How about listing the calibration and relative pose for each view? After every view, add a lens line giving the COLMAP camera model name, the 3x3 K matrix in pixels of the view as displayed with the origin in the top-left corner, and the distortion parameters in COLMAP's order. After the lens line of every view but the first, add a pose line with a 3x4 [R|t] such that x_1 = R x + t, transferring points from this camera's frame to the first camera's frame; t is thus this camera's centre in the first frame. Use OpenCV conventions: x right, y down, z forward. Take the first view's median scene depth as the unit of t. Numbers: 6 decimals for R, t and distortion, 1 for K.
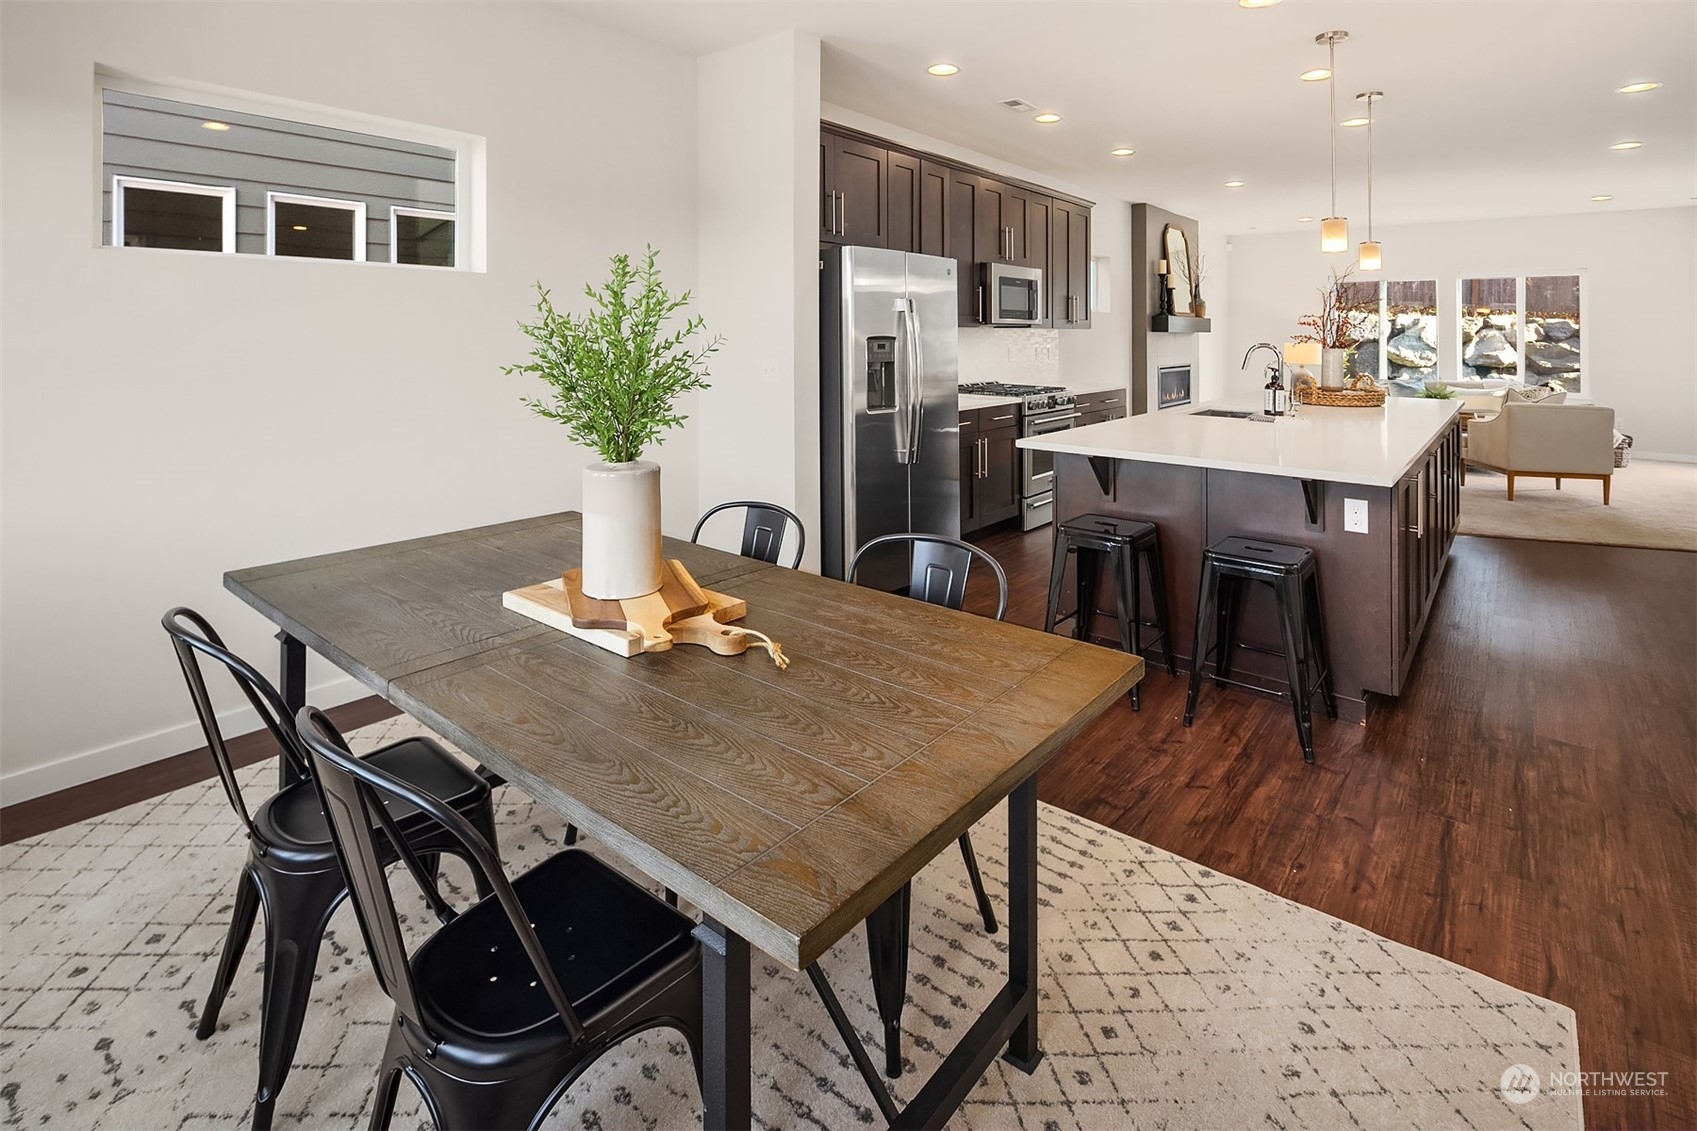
lens RADIAL K [[836.7, 0, 850.3], [0, 836.7, 426.7], [0, 0, 1]] dist [-0.004401, -0.001145]
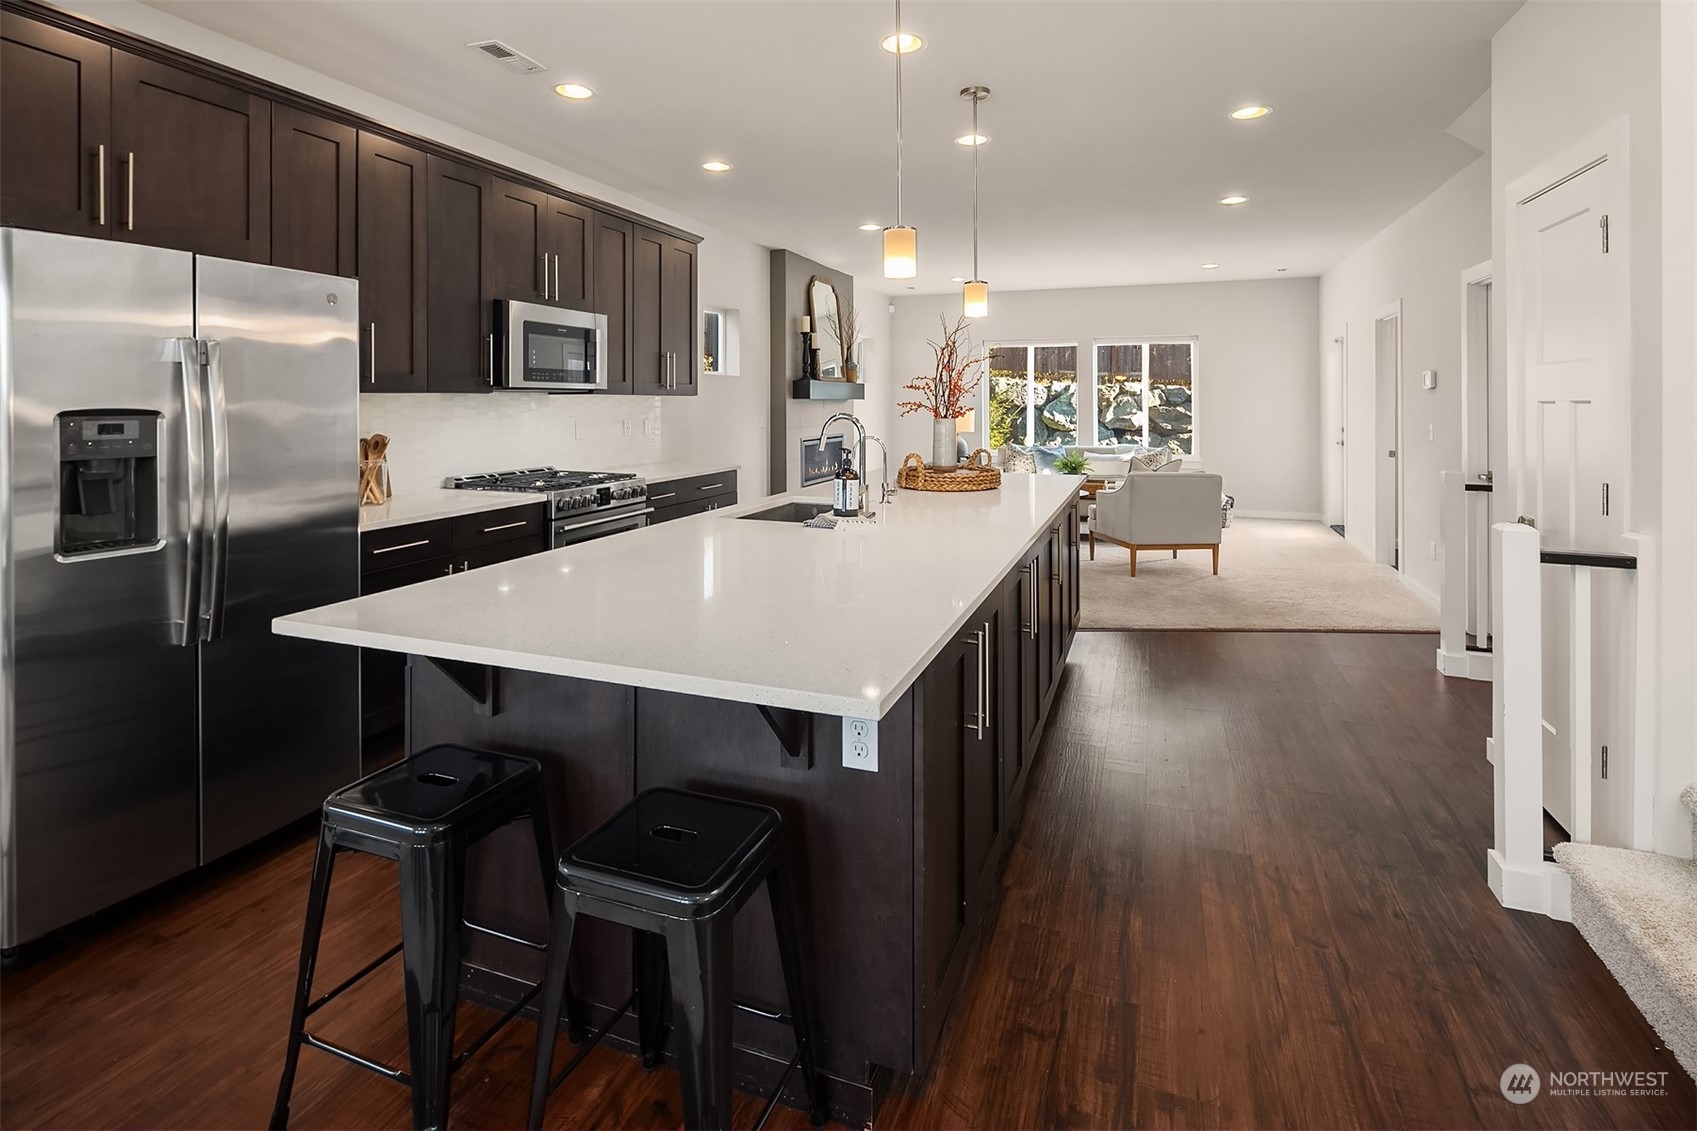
lens RADIAL K [[801.5, 0, 848.5], [0, 801.5, 565.5], [0, 0, 1]] dist [-0.005103, -0.000330]
pose [[0.949343, -0.068326, 0.306724, 0.184886], [0.040233, 0.994470, 0.097004, -0.023446], [-0.311656, -0.079750, 0.946843, 0.214571]]
